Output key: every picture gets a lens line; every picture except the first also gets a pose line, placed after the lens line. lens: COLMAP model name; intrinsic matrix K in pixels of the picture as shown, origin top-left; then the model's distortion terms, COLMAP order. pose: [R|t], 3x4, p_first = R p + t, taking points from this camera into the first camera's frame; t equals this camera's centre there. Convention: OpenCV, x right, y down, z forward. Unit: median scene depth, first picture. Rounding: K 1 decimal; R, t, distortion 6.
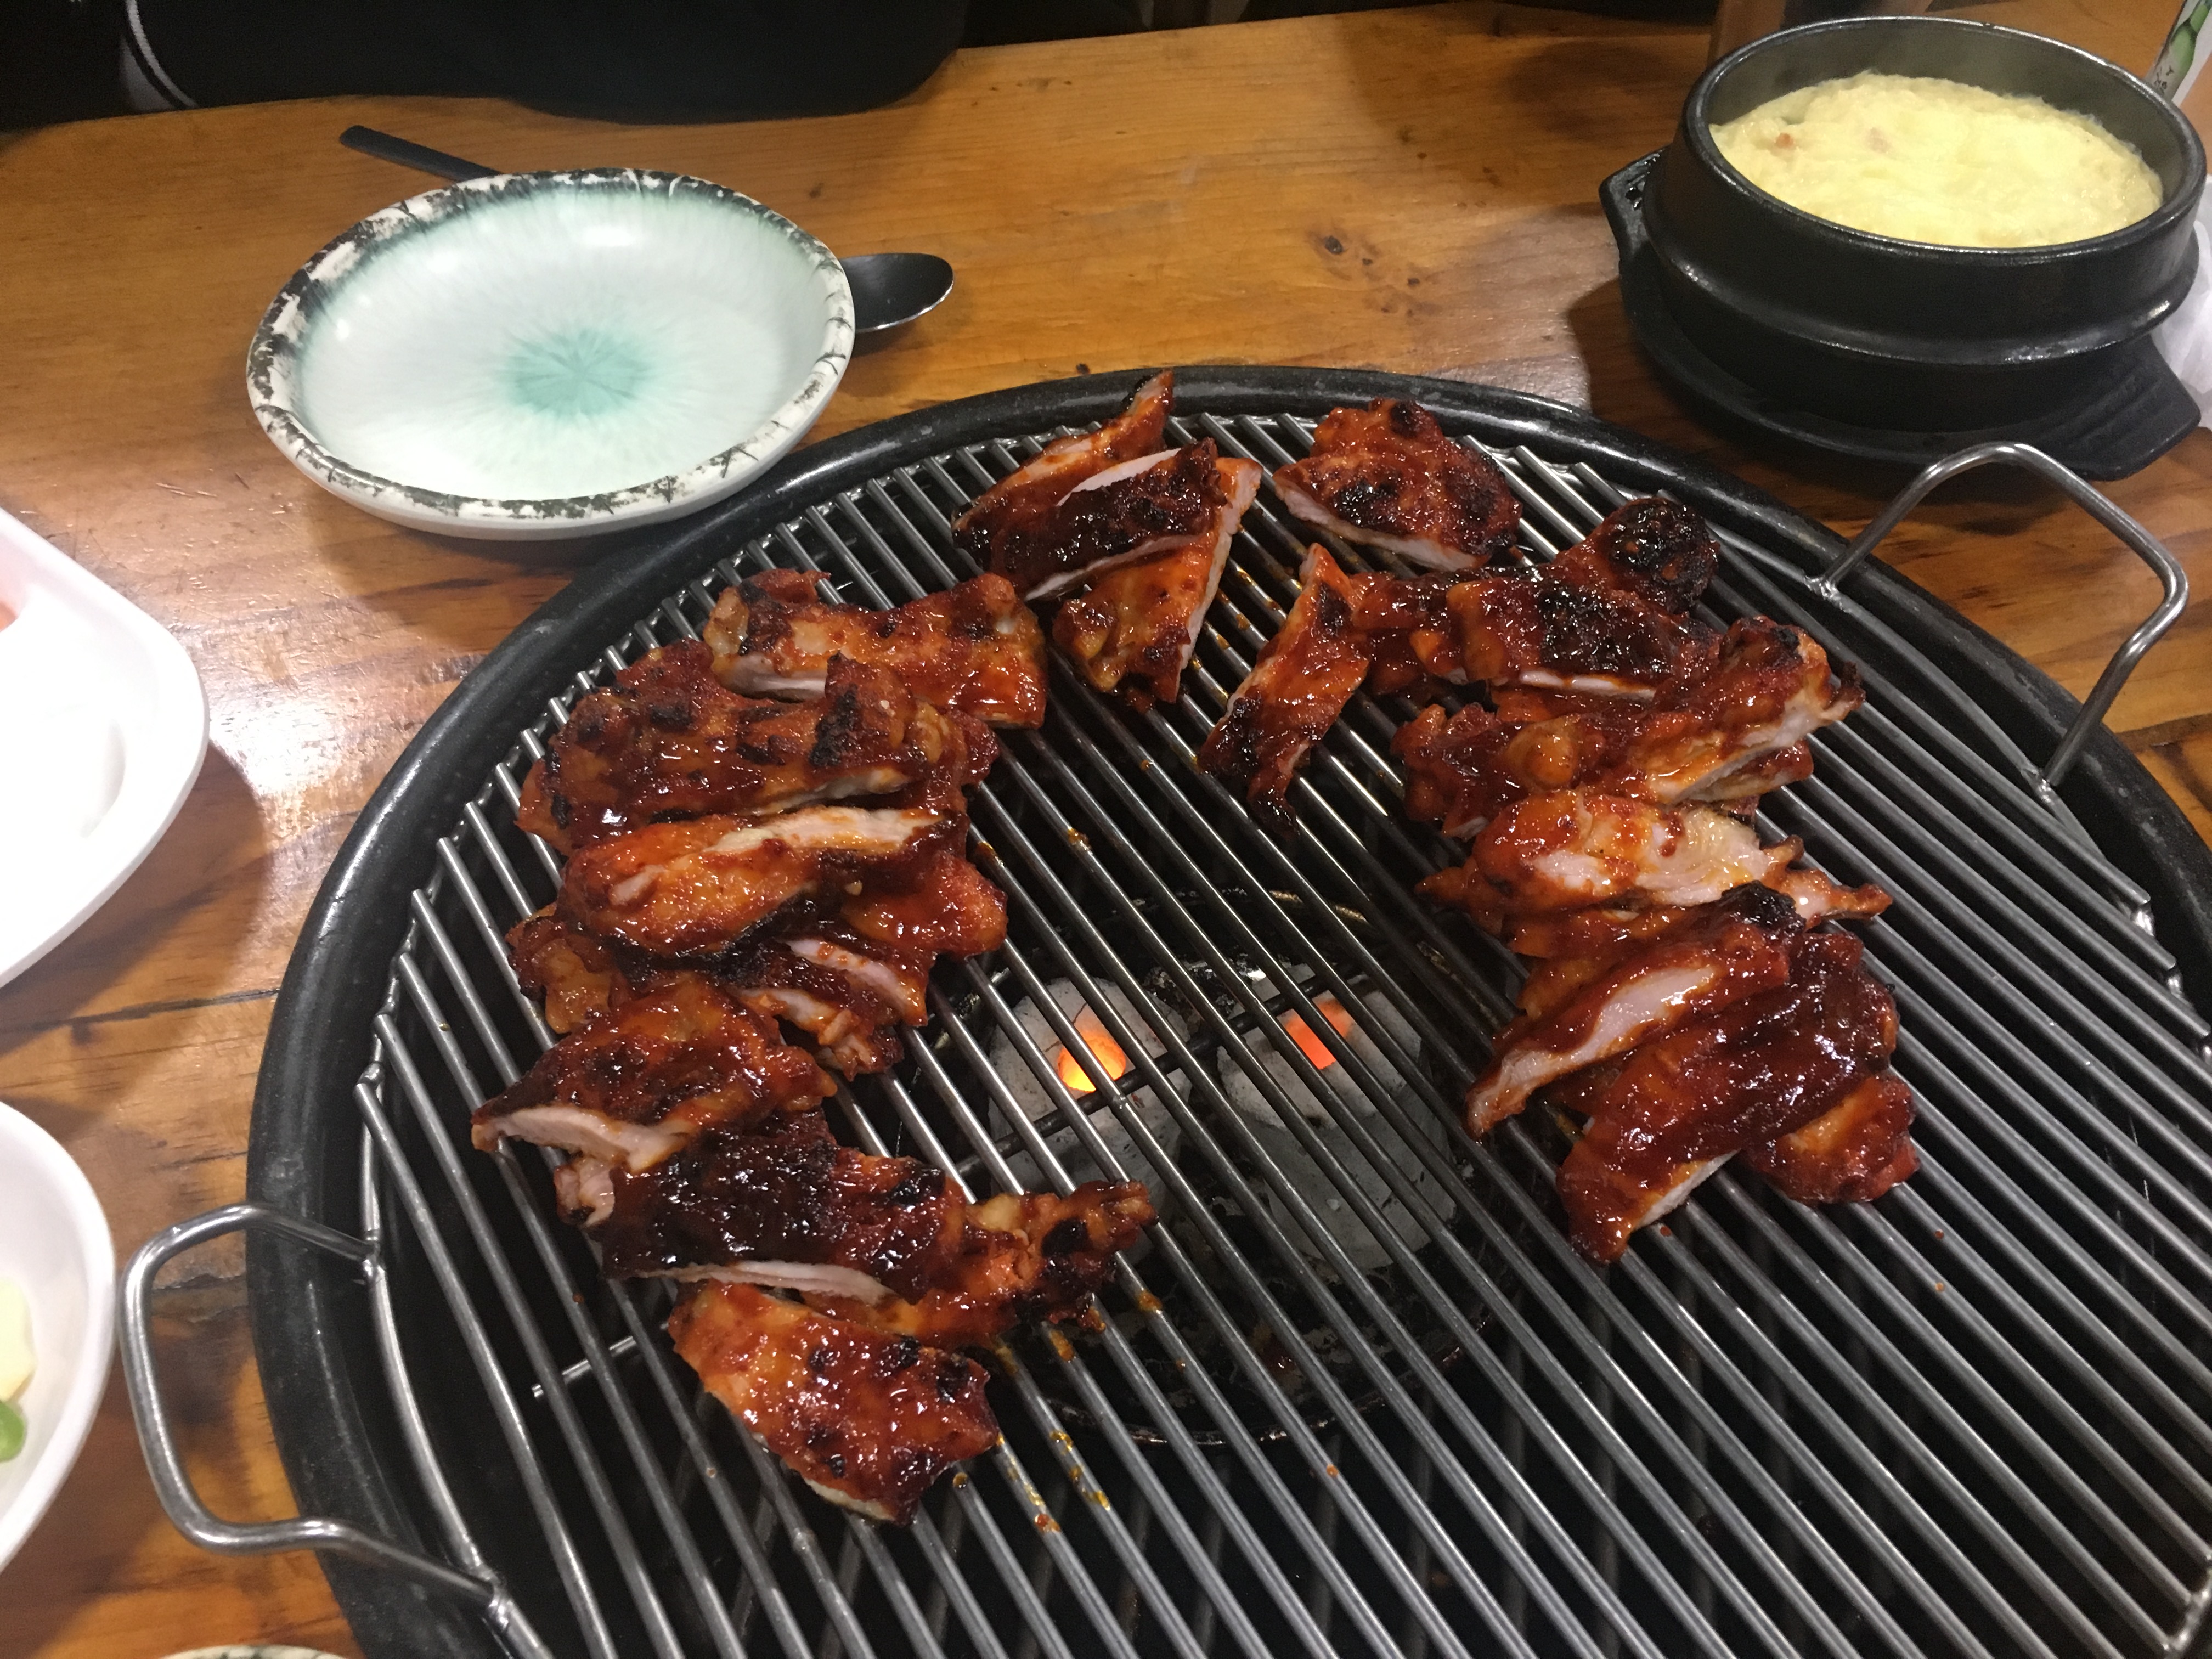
lens RADIAL K [[1894.2, 0, 1106.0], [0, 1894.2, 829.5], [0, 0, 1]] dist [0.035899, 0.001671]
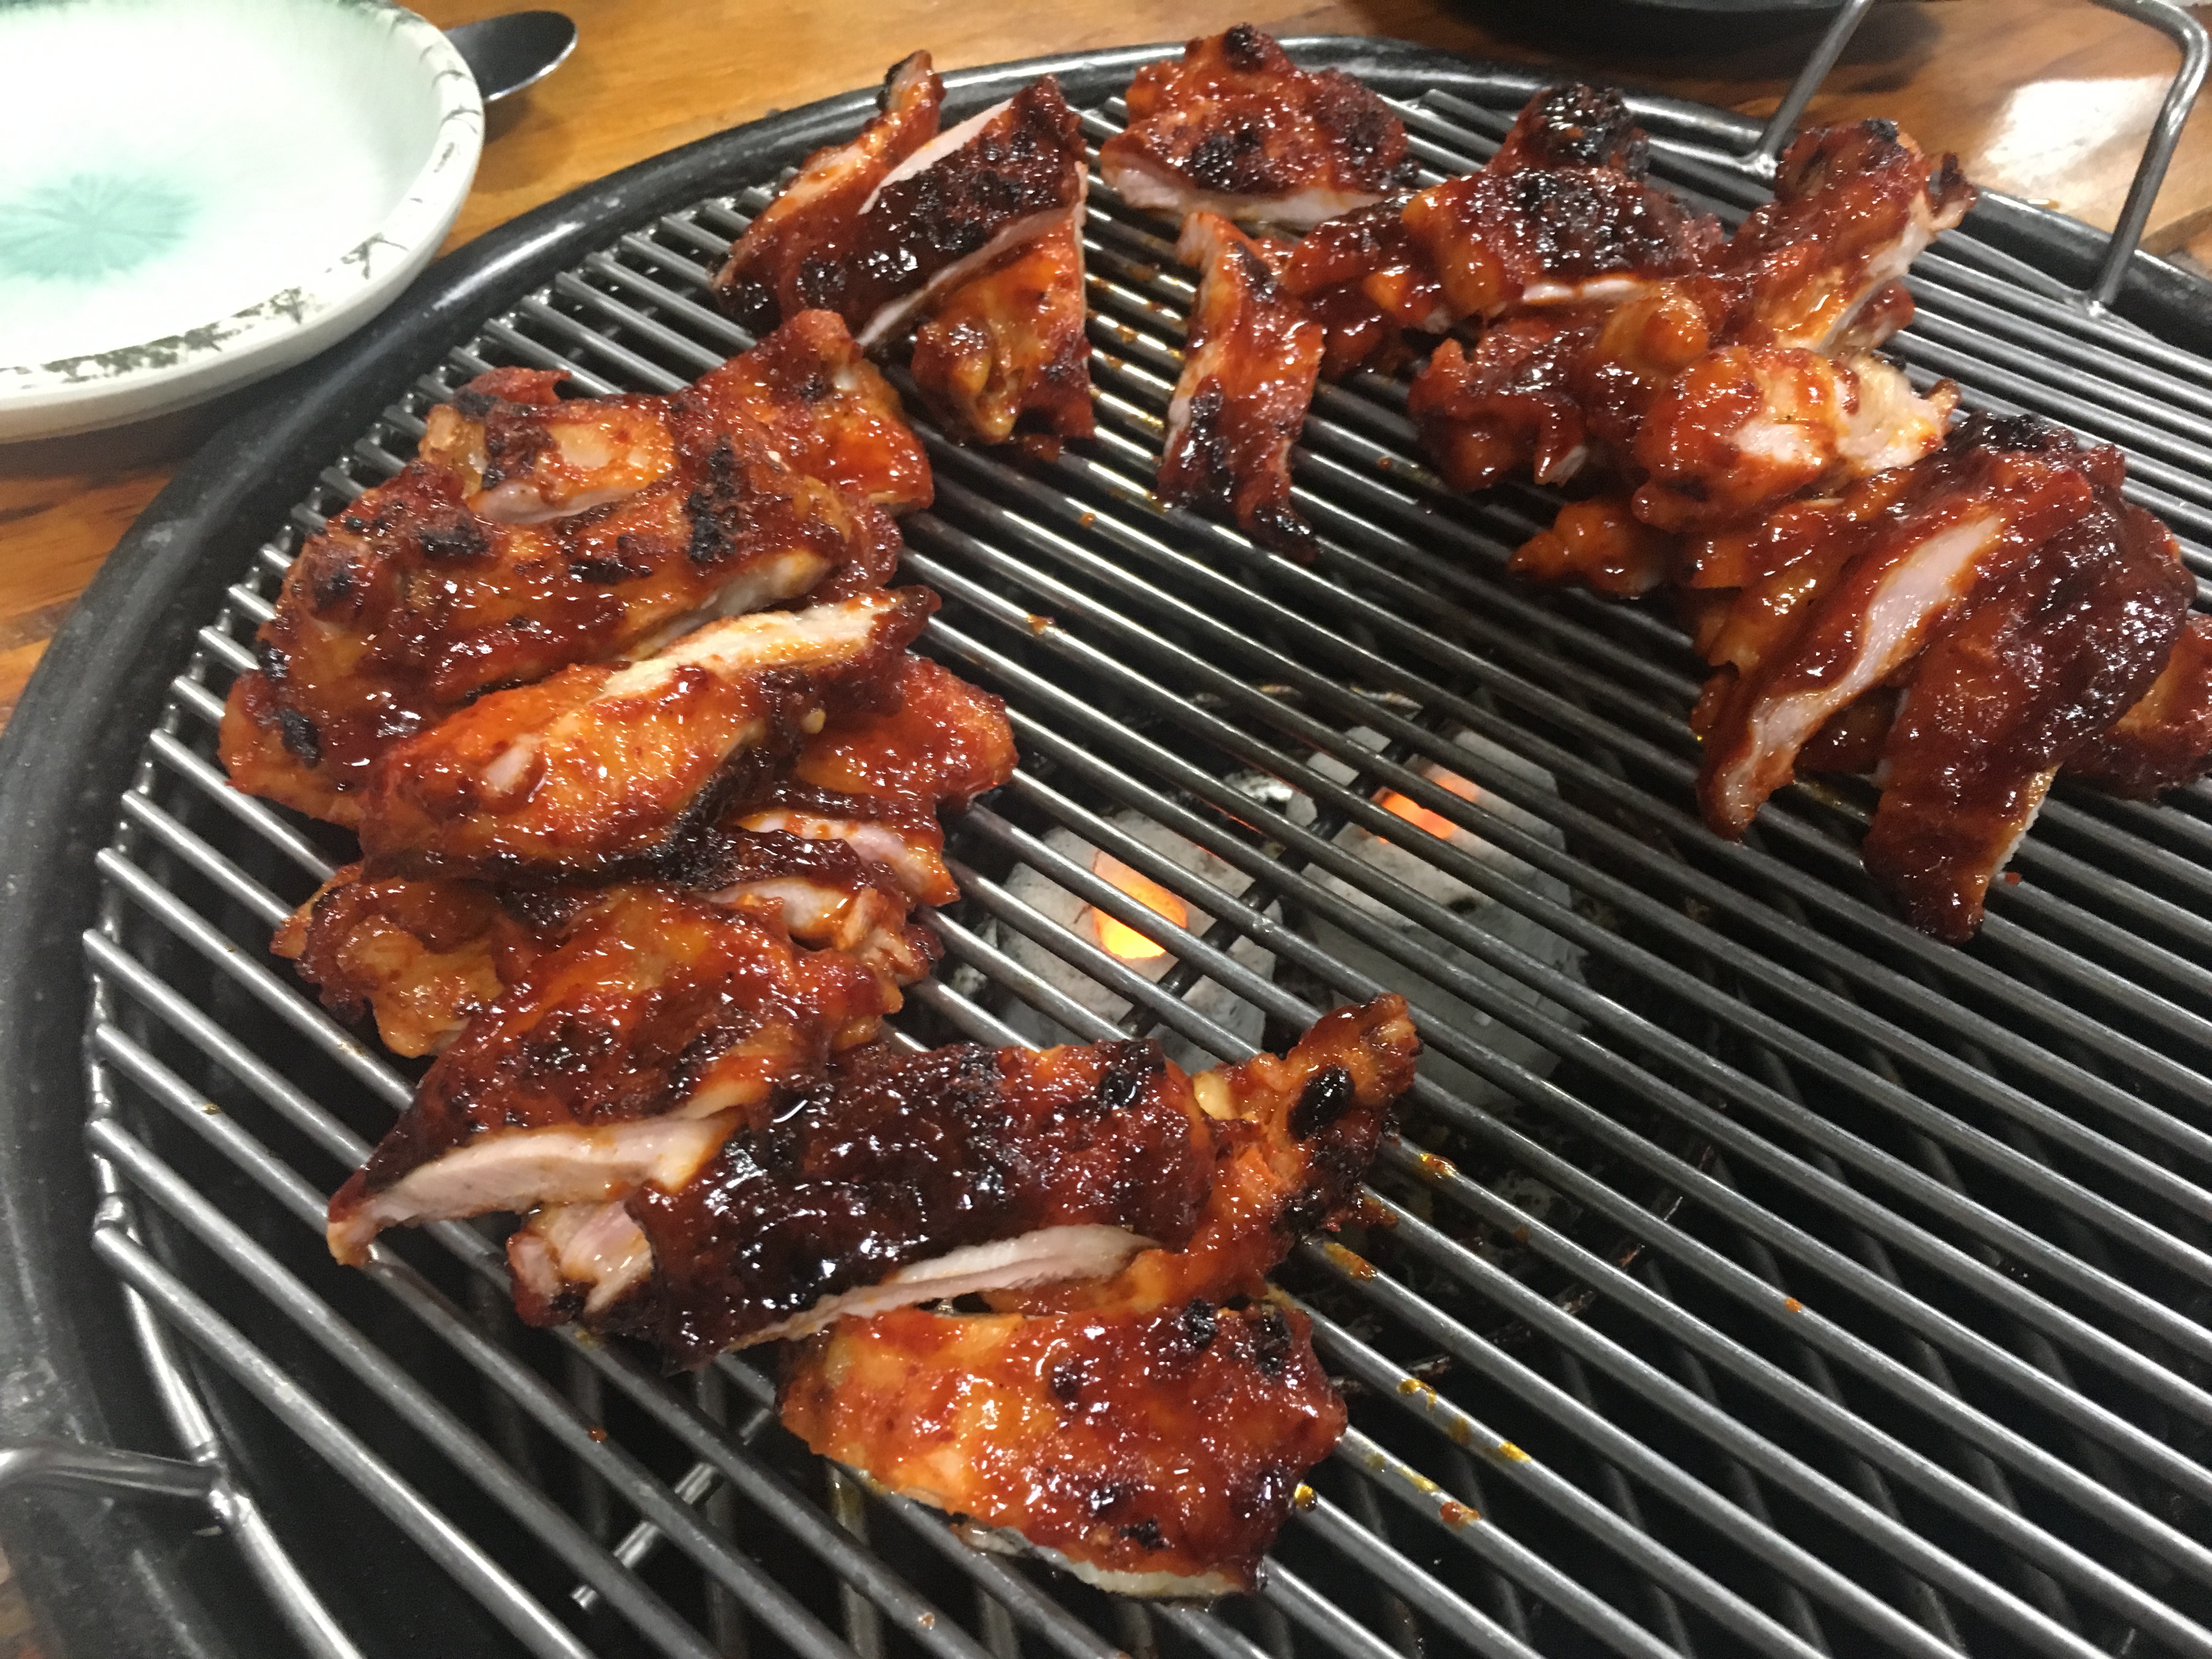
lens RADIAL K [[1918.0, 0, 1106.0], [0, 1918.0, 829.5], [0, 0, 1]] dist [0.089798, -0.177044]
pose [[0.938150, -0.253702, 0.235604, -0.198223], [0.258108, 0.966035, 0.012480, 0.082800], [-0.230768, 0.049103, 0.971769, 0.309601]]
